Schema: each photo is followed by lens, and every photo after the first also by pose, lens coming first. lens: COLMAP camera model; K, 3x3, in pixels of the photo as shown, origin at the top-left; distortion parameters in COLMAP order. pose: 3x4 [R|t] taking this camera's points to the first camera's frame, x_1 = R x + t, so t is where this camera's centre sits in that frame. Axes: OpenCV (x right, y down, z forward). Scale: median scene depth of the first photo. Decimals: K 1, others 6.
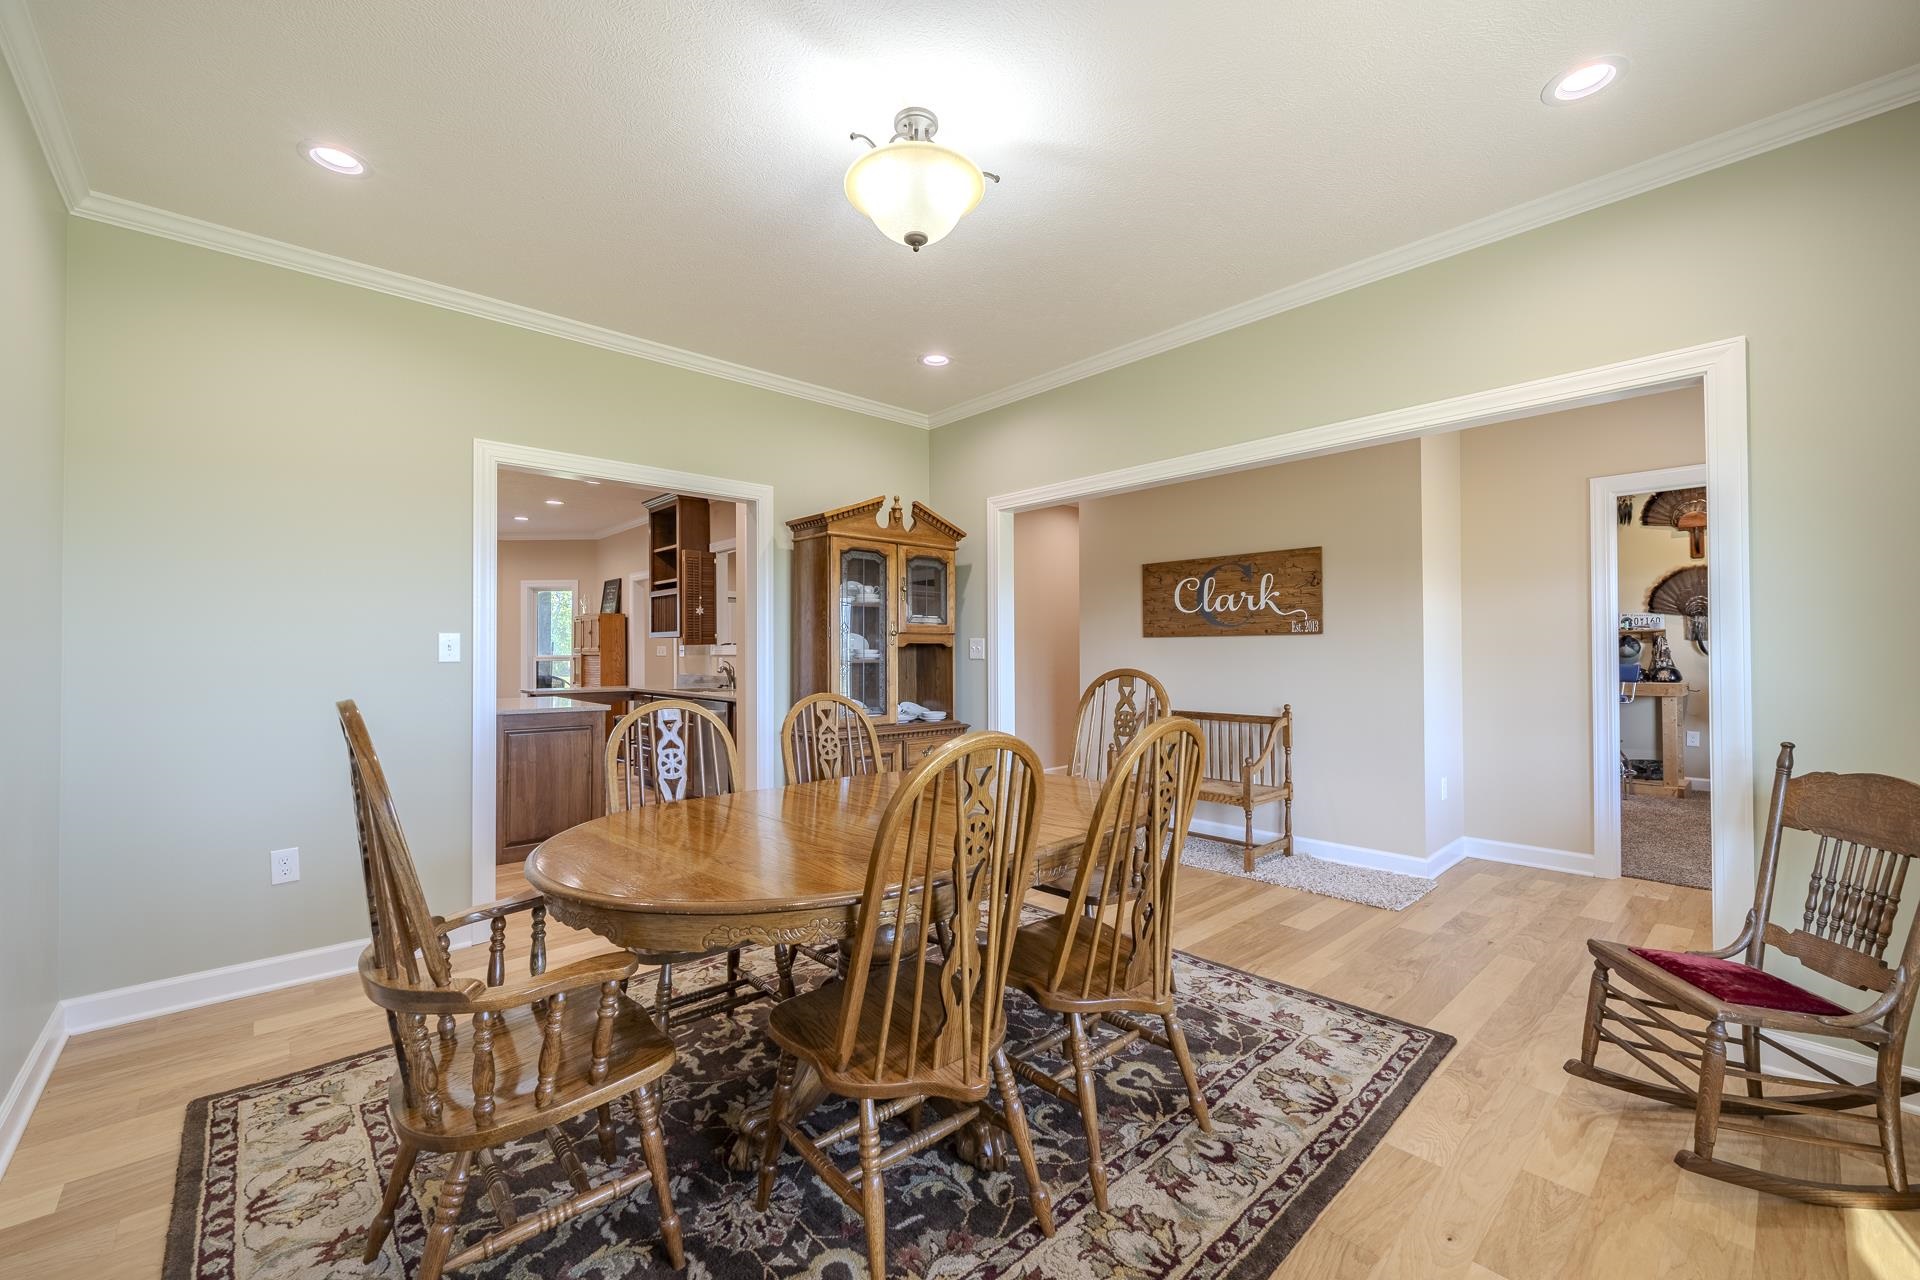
lens RADIAL K [[781.9, 0, 955.1], [0, 781.9, 638.6], [0, 0, 1]] dist [-0.002345, -0.000593]
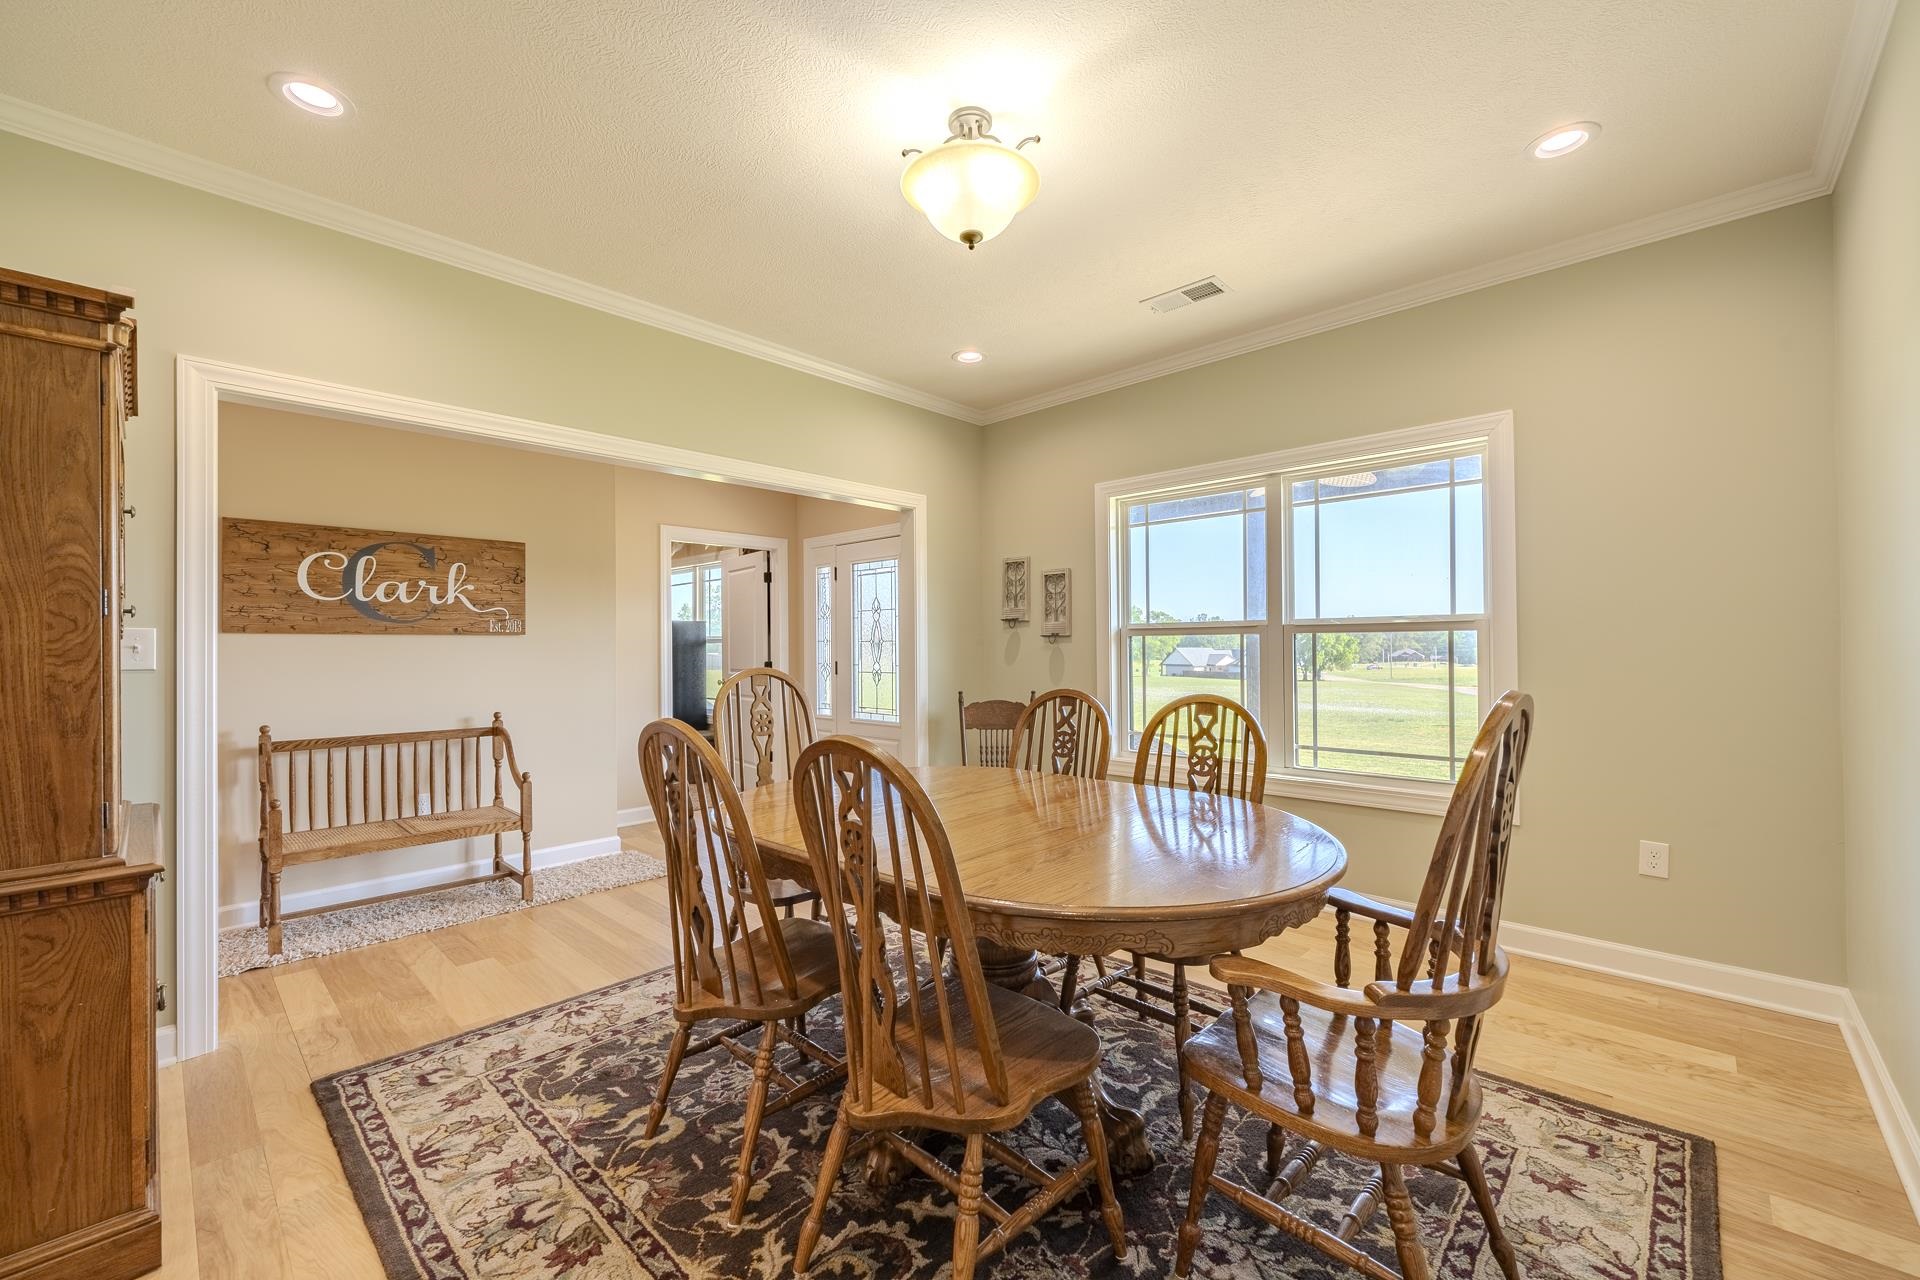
lens RADIAL K [[781.9, 0, 953.3], [0, 781.9, 649.7], [0, 0, 1]] dist [-0.002345, -0.000593]
pose [[-0.079492, 0.002910, 0.996831, -0.493416], [-0.009260, 0.999950, -0.003658, 0.010255], [-0.996793, -0.009522, -0.079461, 0.522967]]
